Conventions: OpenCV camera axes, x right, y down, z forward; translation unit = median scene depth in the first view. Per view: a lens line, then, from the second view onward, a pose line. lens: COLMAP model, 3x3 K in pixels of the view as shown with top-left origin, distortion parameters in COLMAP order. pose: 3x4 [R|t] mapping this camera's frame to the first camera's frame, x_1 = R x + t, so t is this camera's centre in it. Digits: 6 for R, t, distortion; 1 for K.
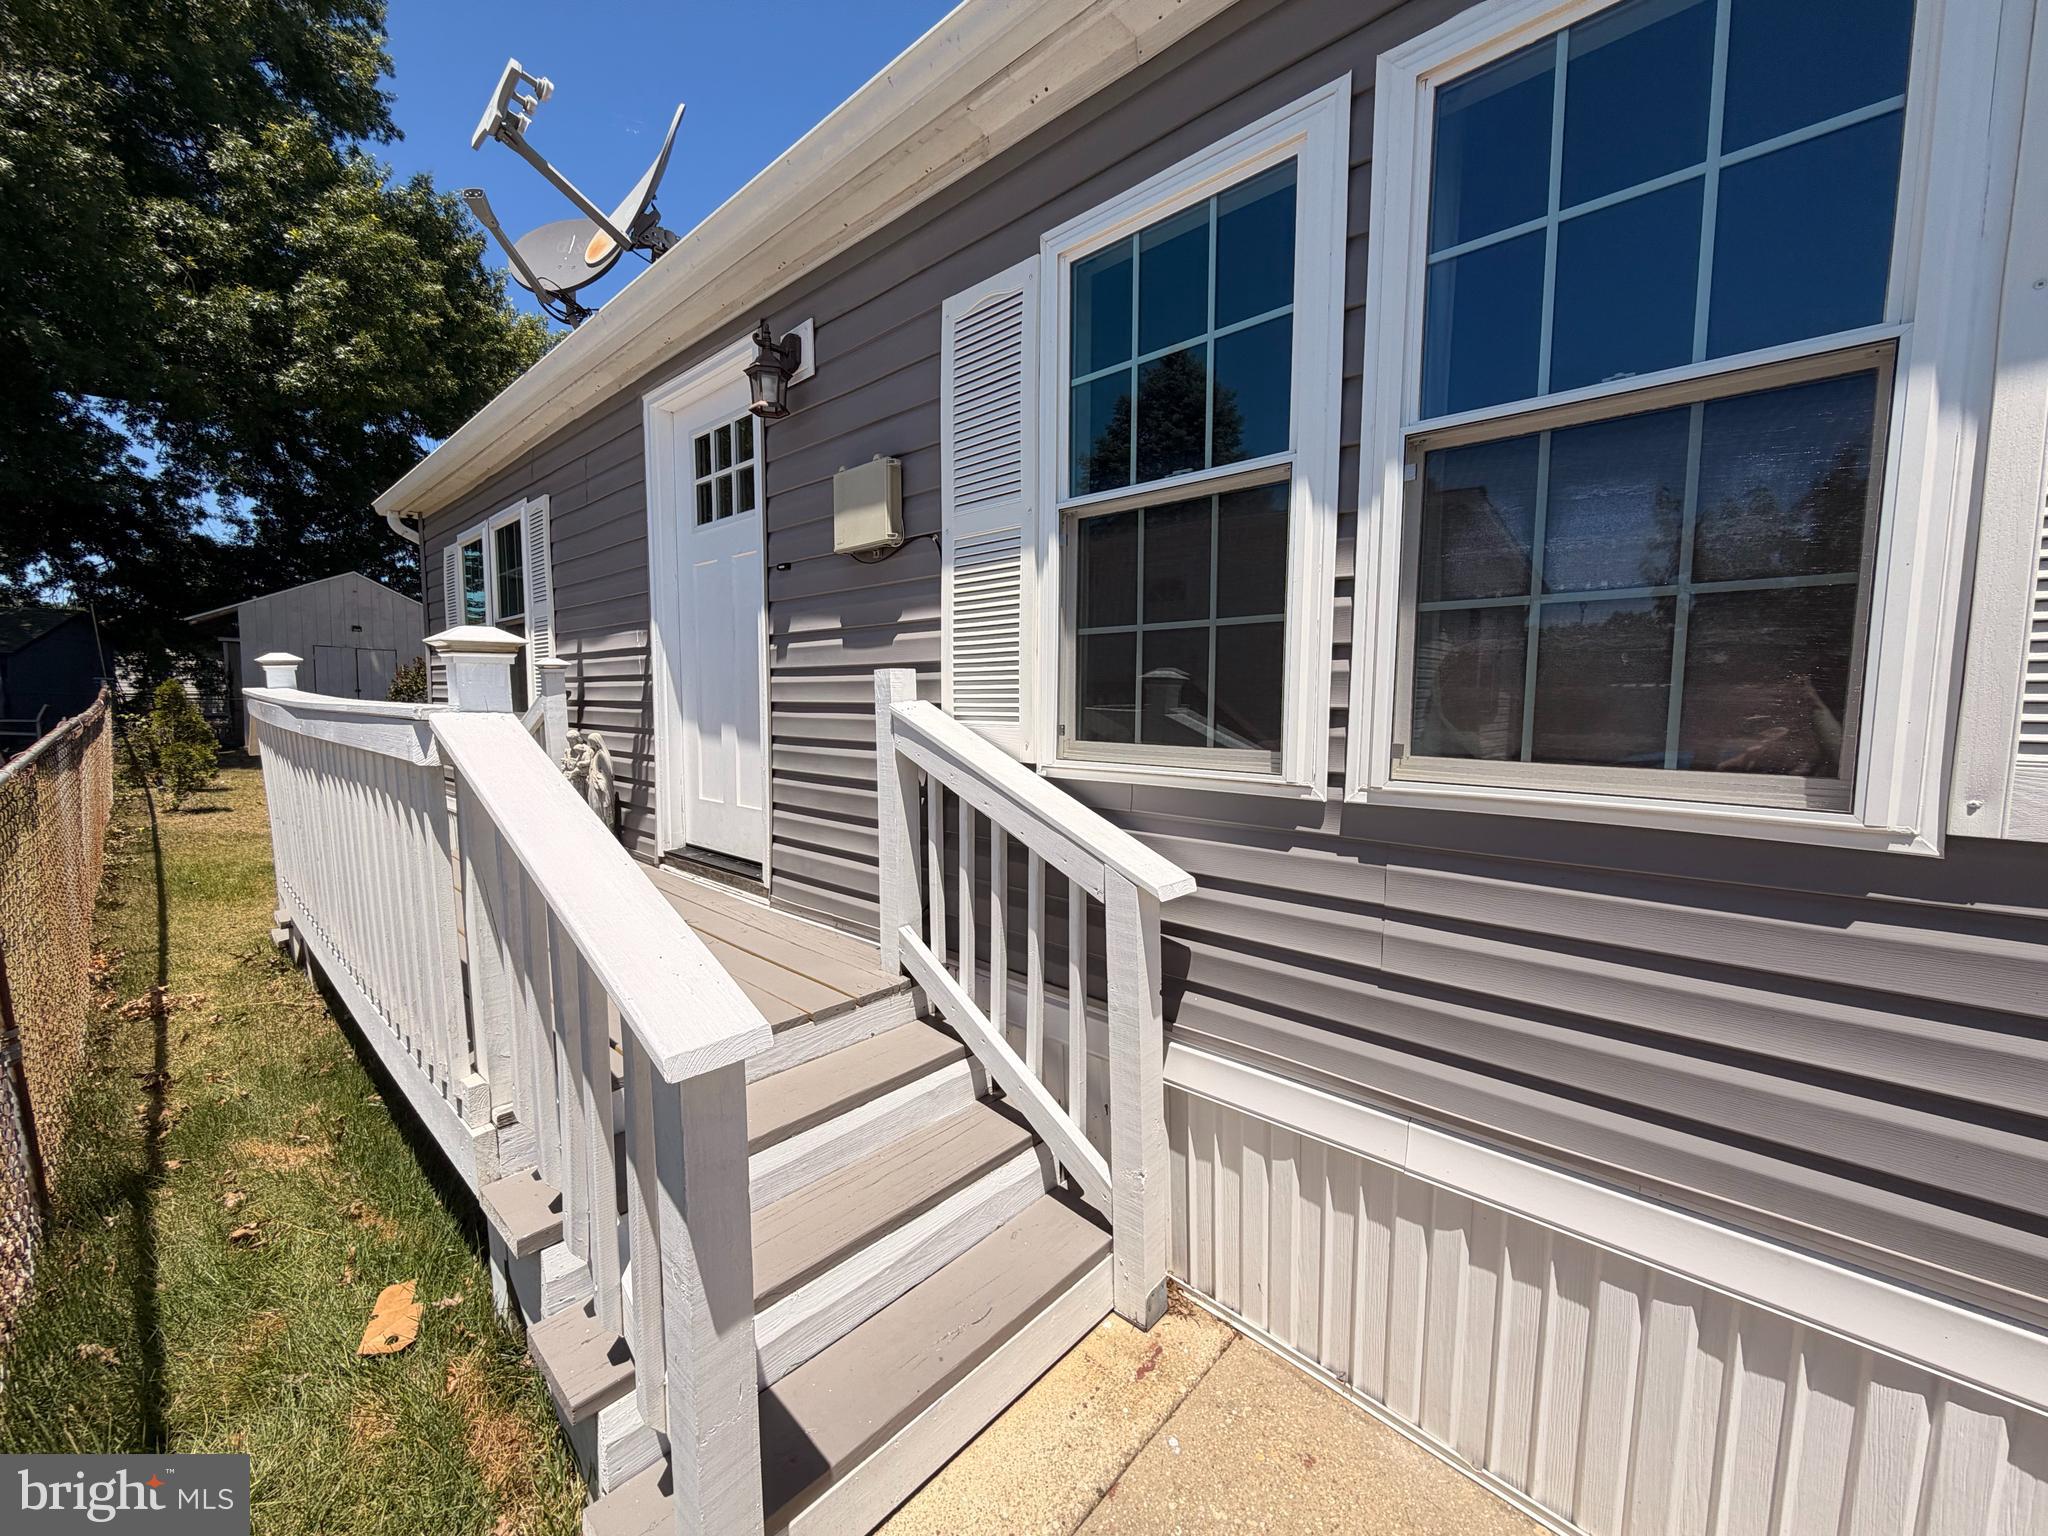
lens RADIAL K [[824.1, 0, 1019.6], [0, 824.1, 756.8], [0, 0, 1]] dist [-0.001973, 0.000683]
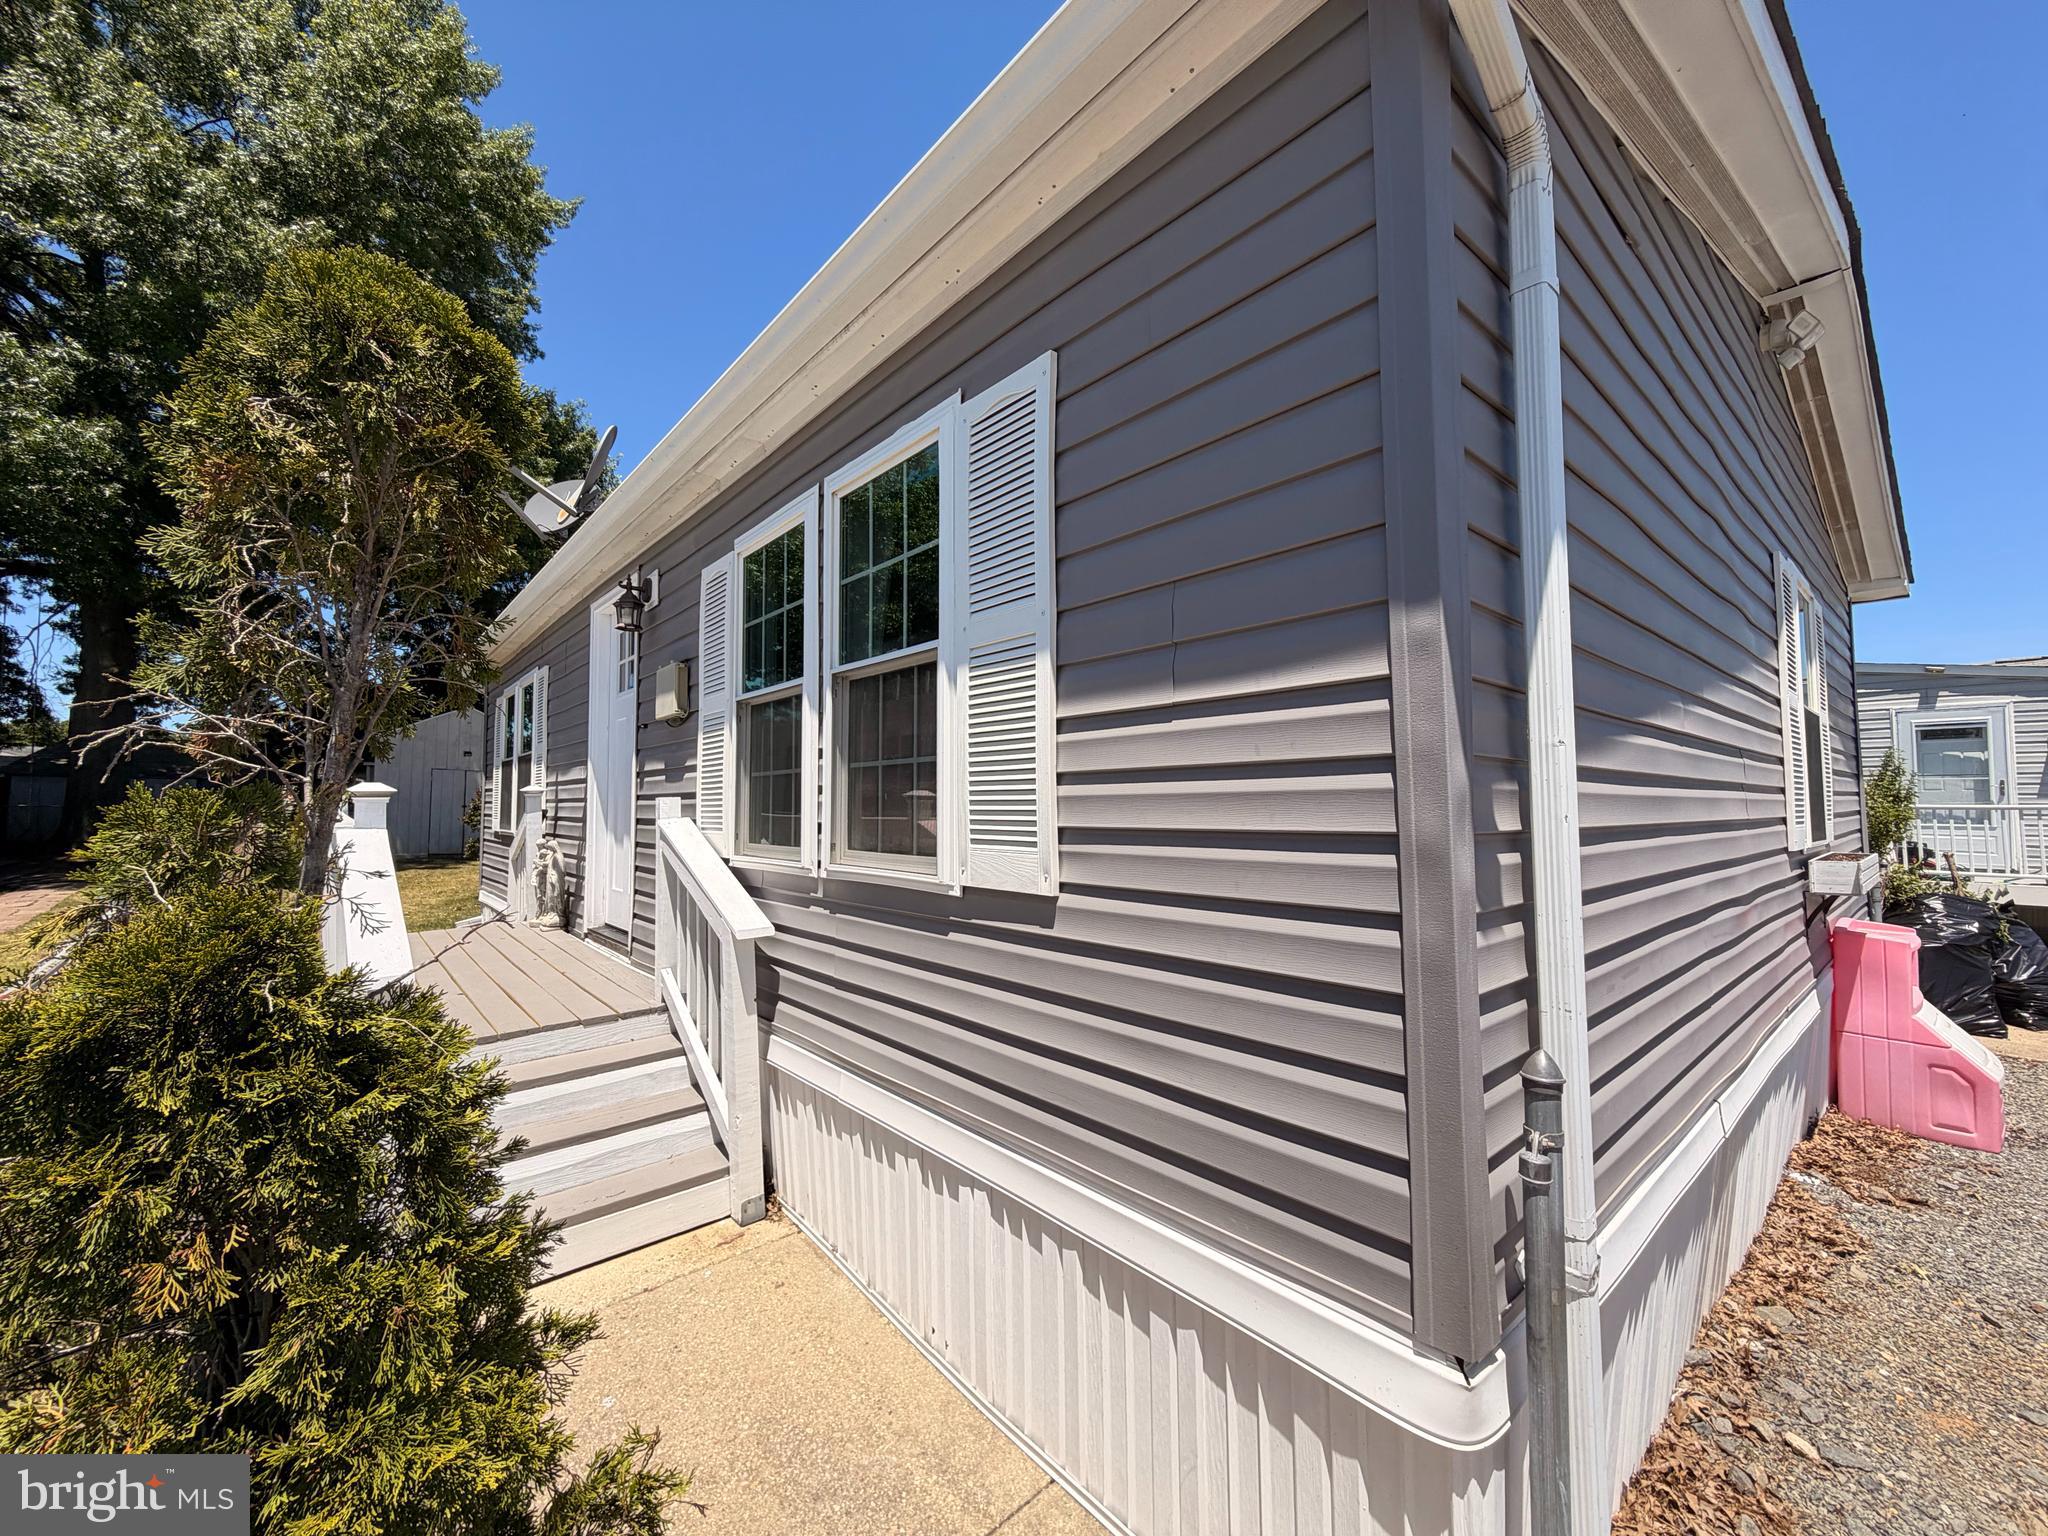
lens RADIAL K [[824.1, 0, 1030.6], [0, 824.1, 757.5], [0, 0, 1]] dist [-0.001973, 0.000683]
pose [[0.994772, -0.014415, -0.101098, 0.804105], [0.001085, 0.991423, -0.130688, 0.025536], [0.102115, 0.129895, 0.986255, -0.546592]]
